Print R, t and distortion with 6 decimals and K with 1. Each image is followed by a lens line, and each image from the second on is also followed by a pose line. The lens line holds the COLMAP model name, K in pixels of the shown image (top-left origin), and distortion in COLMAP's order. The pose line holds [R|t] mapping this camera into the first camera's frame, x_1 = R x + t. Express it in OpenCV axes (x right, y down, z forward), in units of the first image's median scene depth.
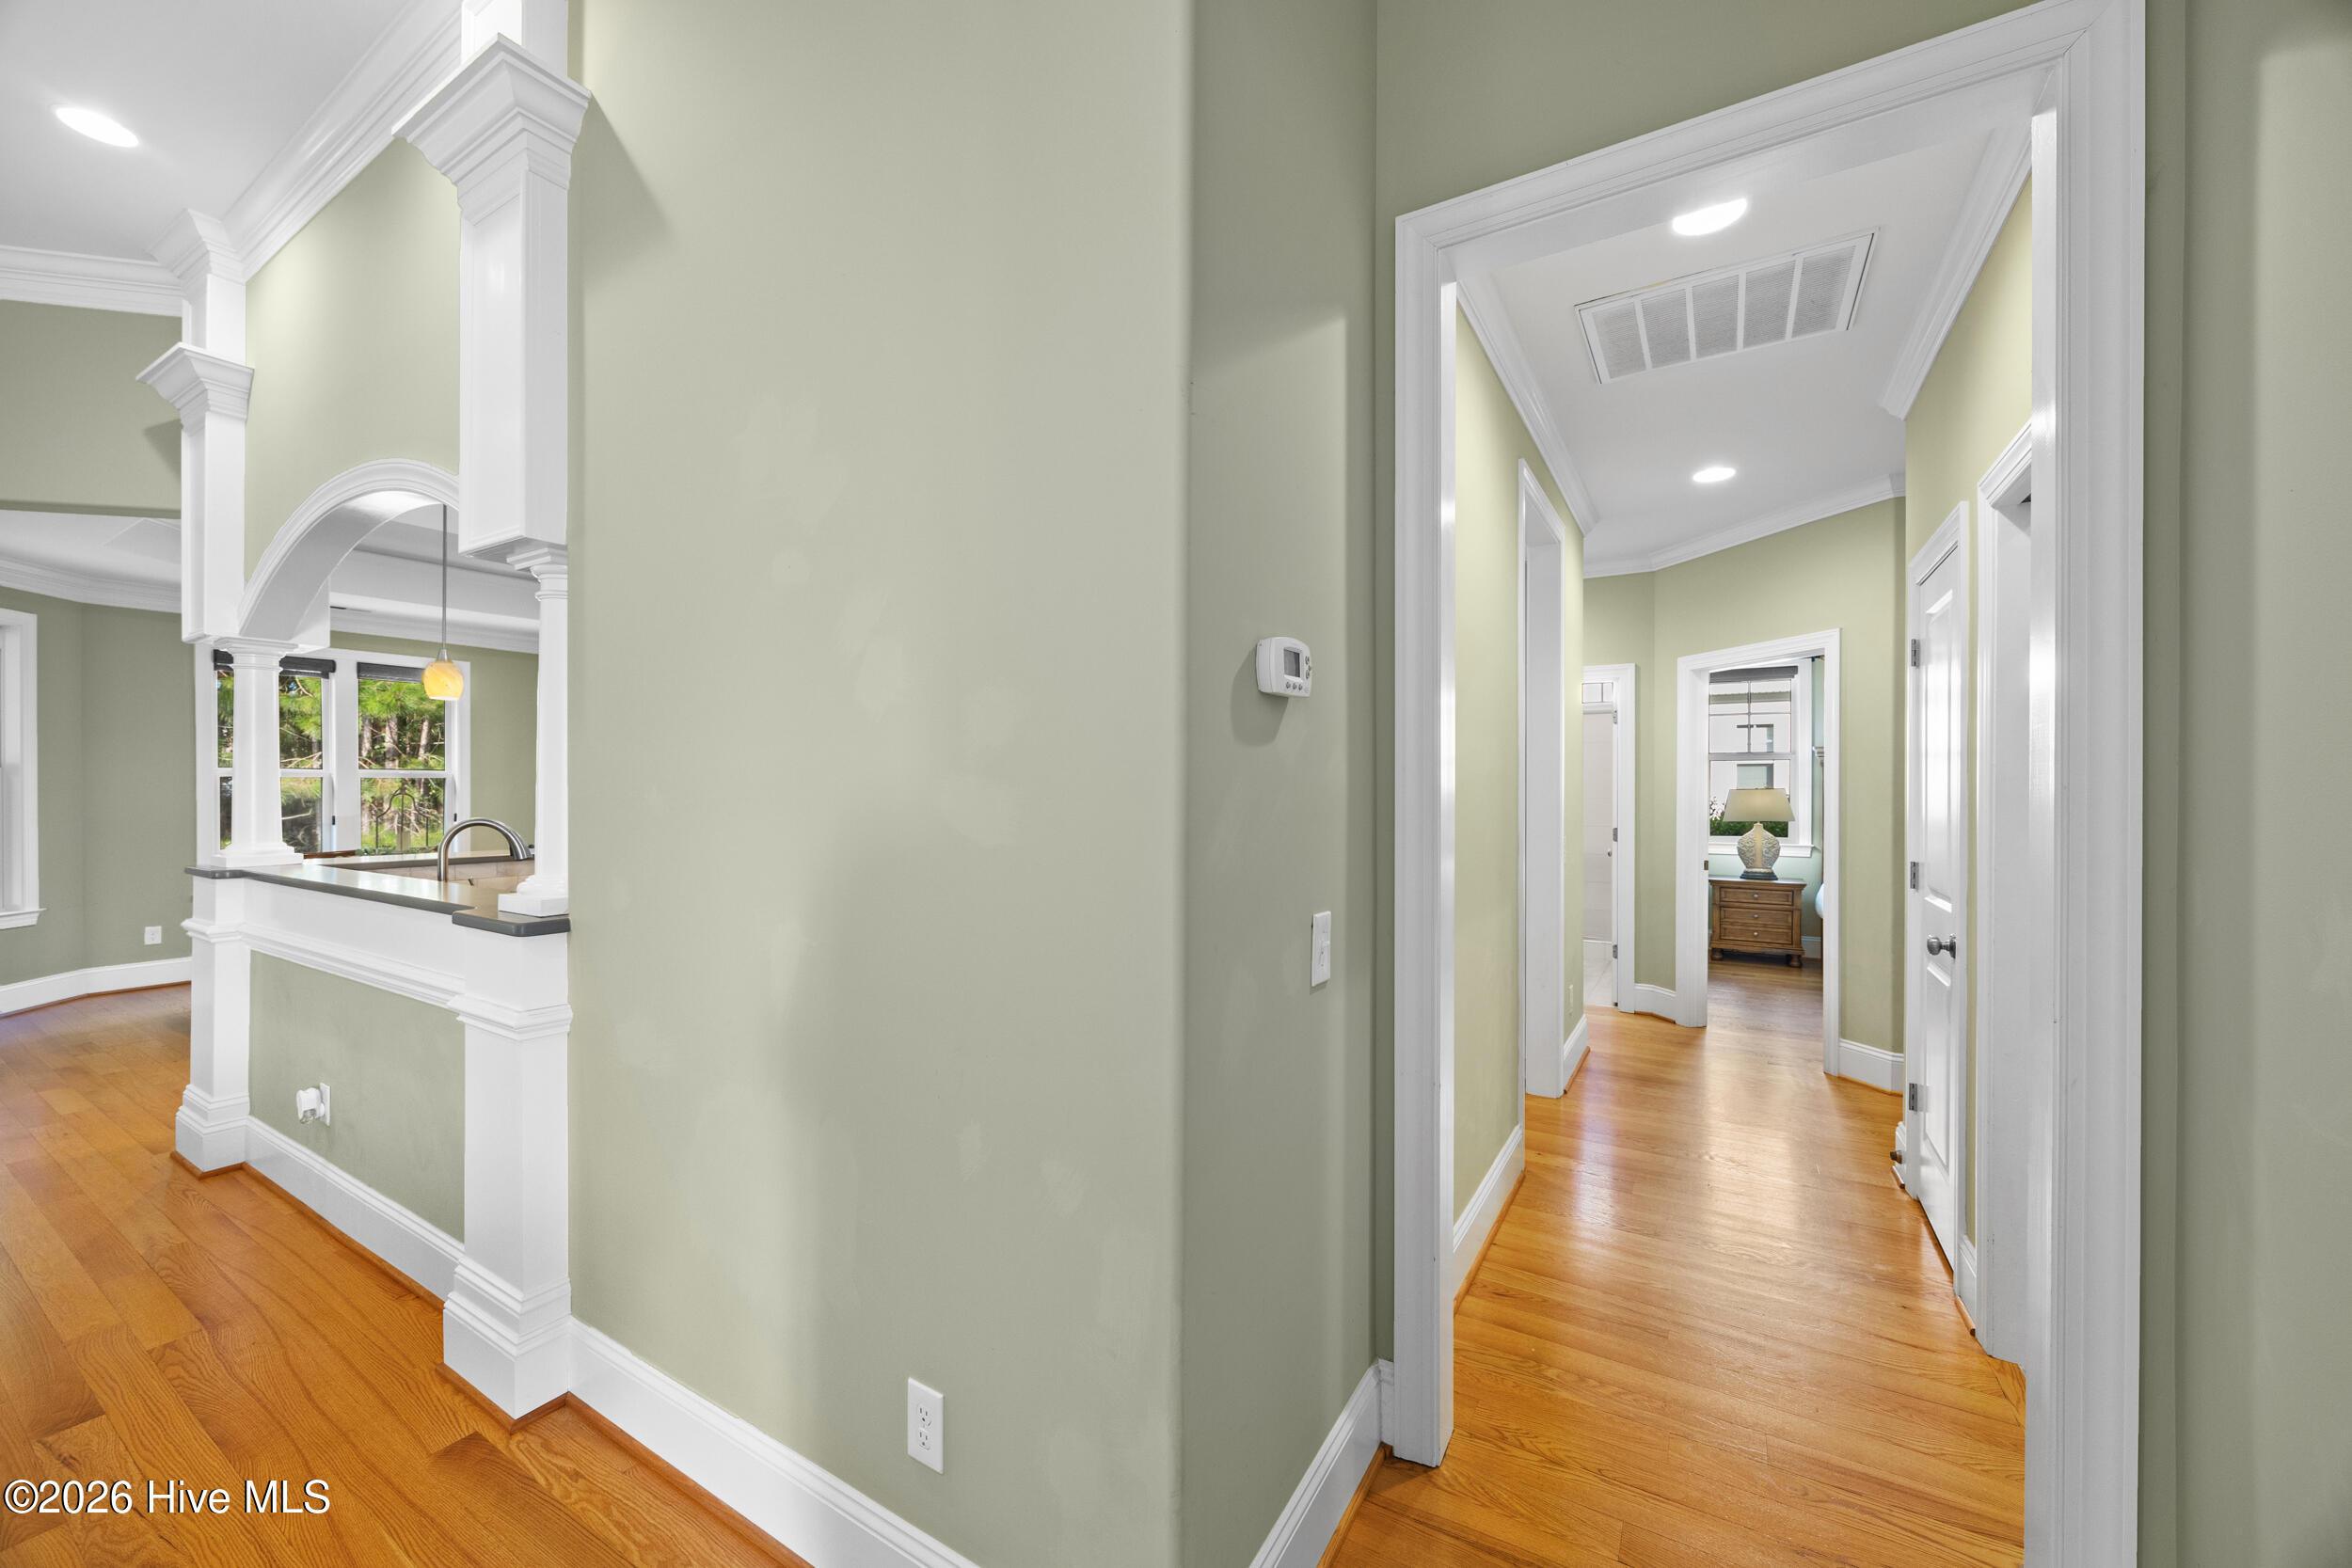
lens RADIAL K [[890.5, 0, 1178.8], [0, 890.5, 790.7], [0, 0, 1]] dist [0.000623, -0.000660]
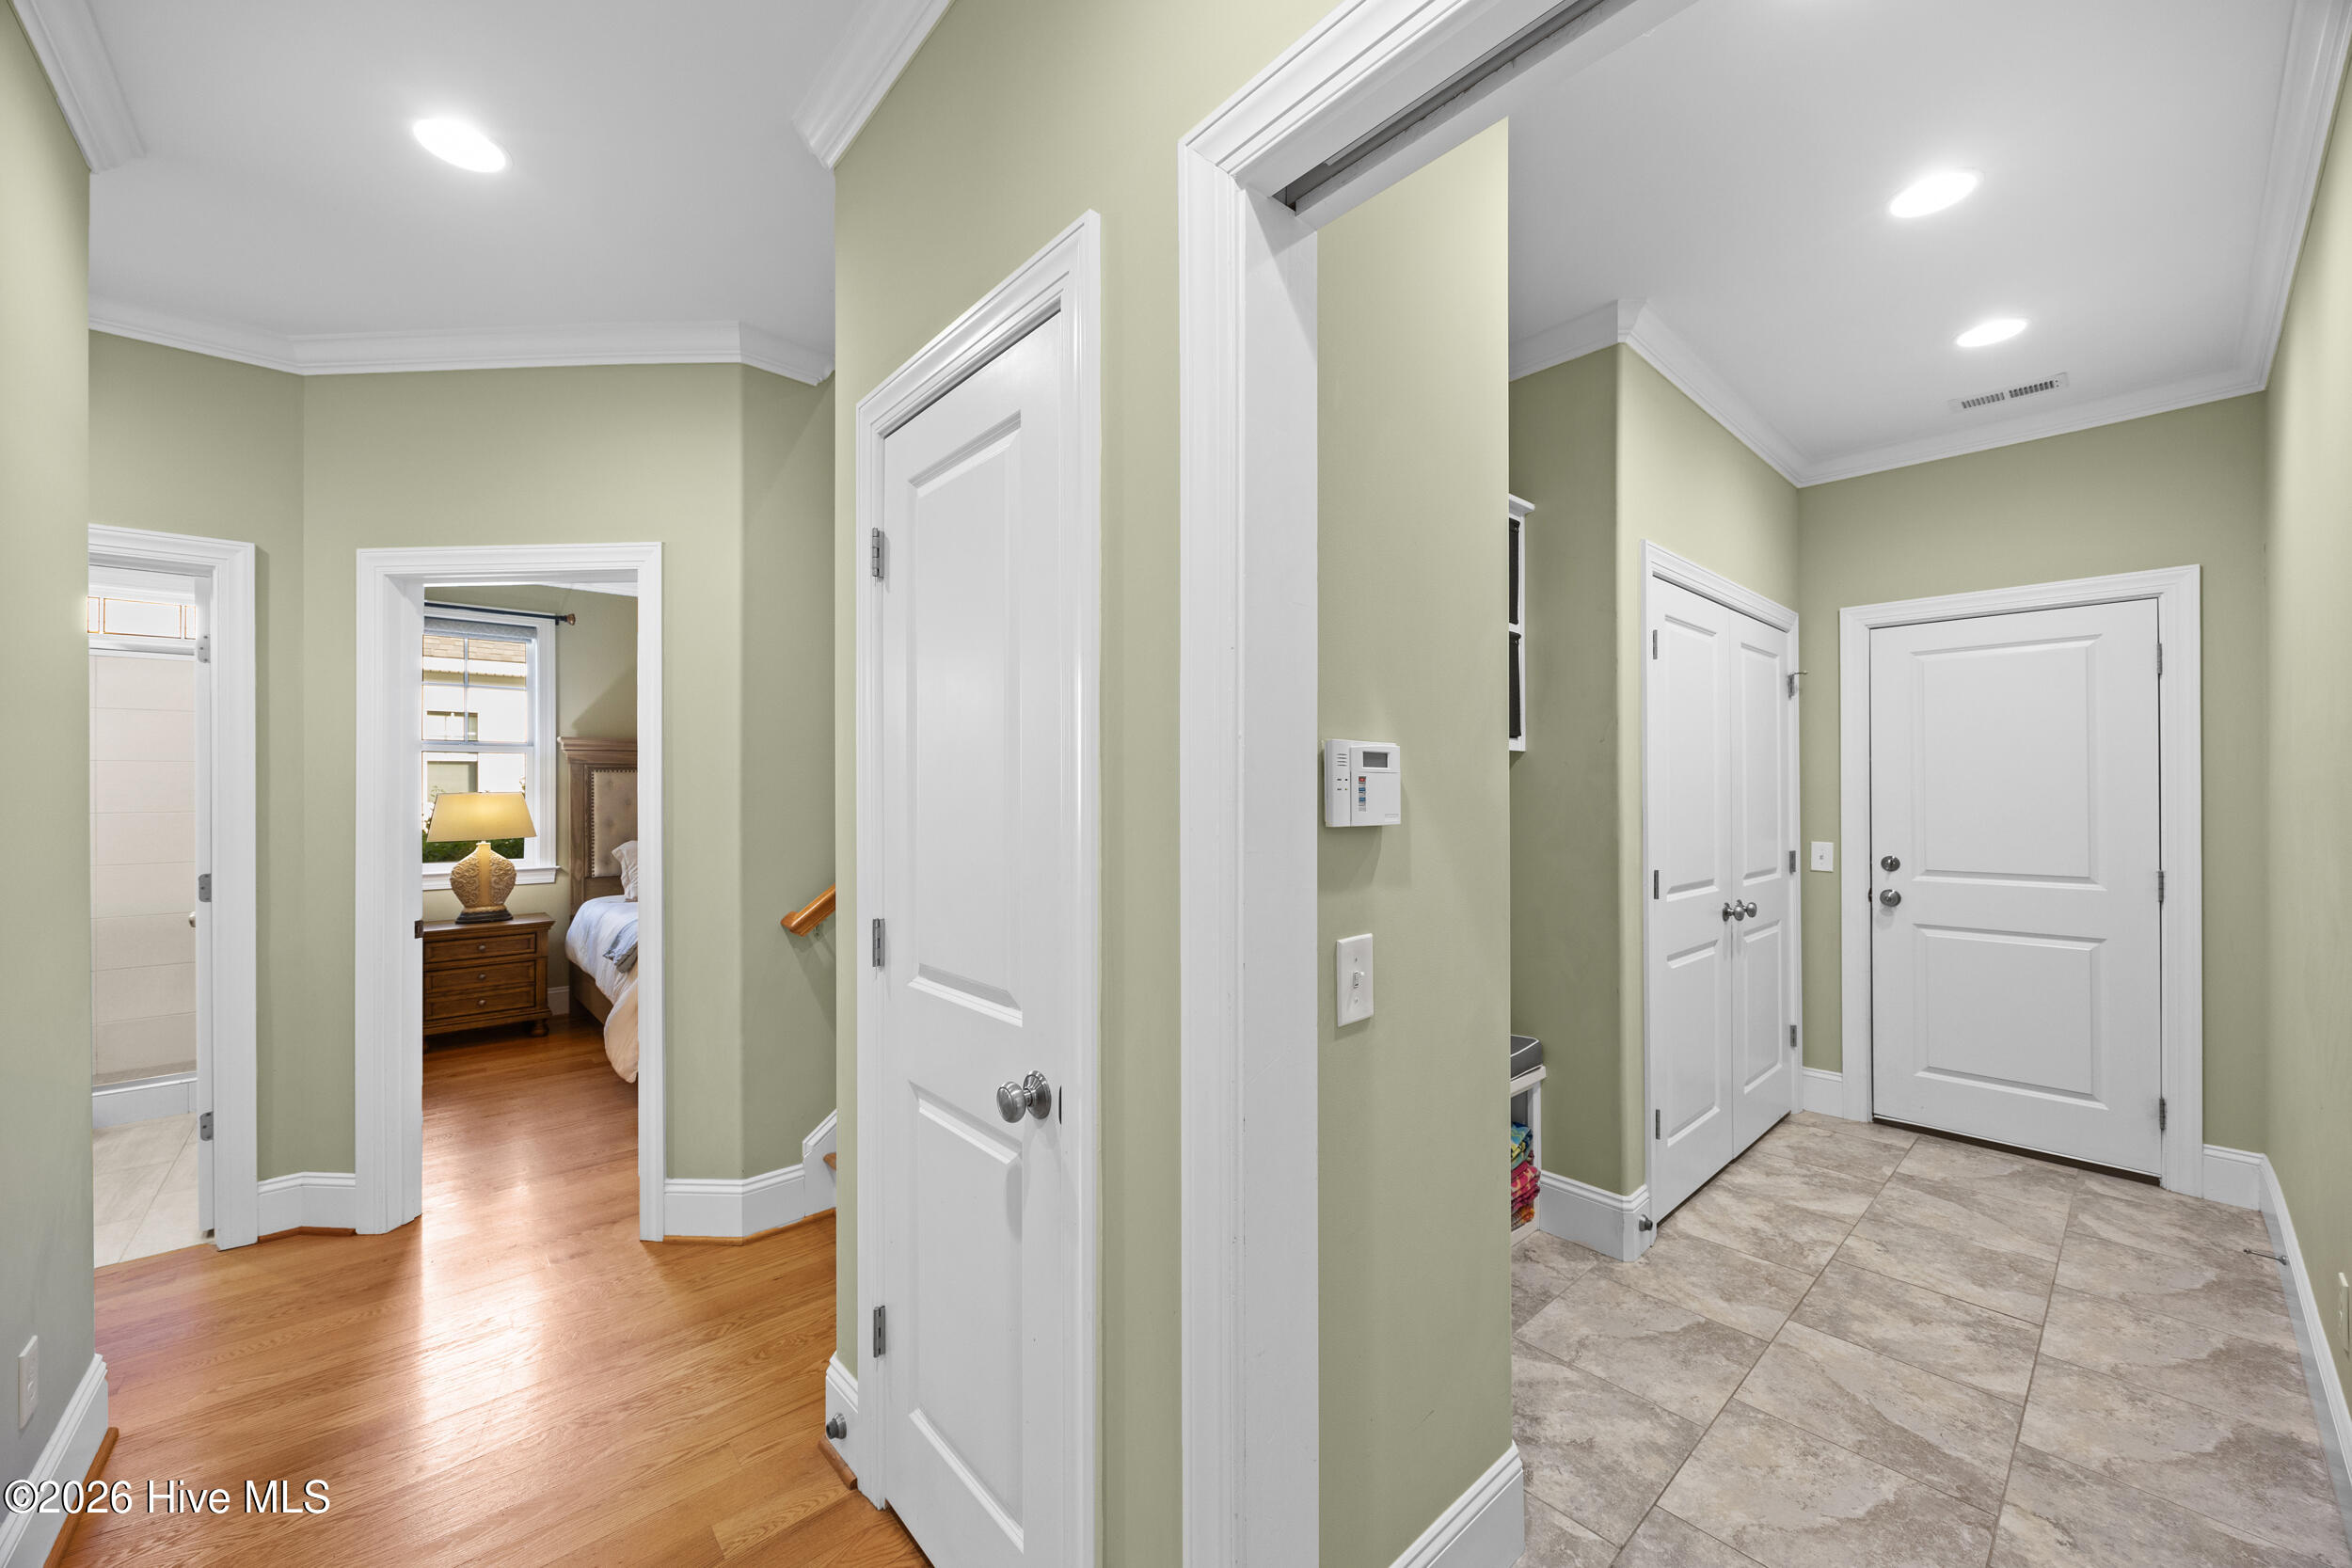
lens RADIAL K [[890.5, 0, 1178.8], [0, 890.5, 790.7], [0, 0, 1]] dist [0.000623, -0.000660]
pose [[0.292009, -0.002541, 0.956412, 0.177734], [0.006361, 0.999980, 0.000715, -0.000953], [-0.956394, 0.005875, 0.292020, 0.344317]]
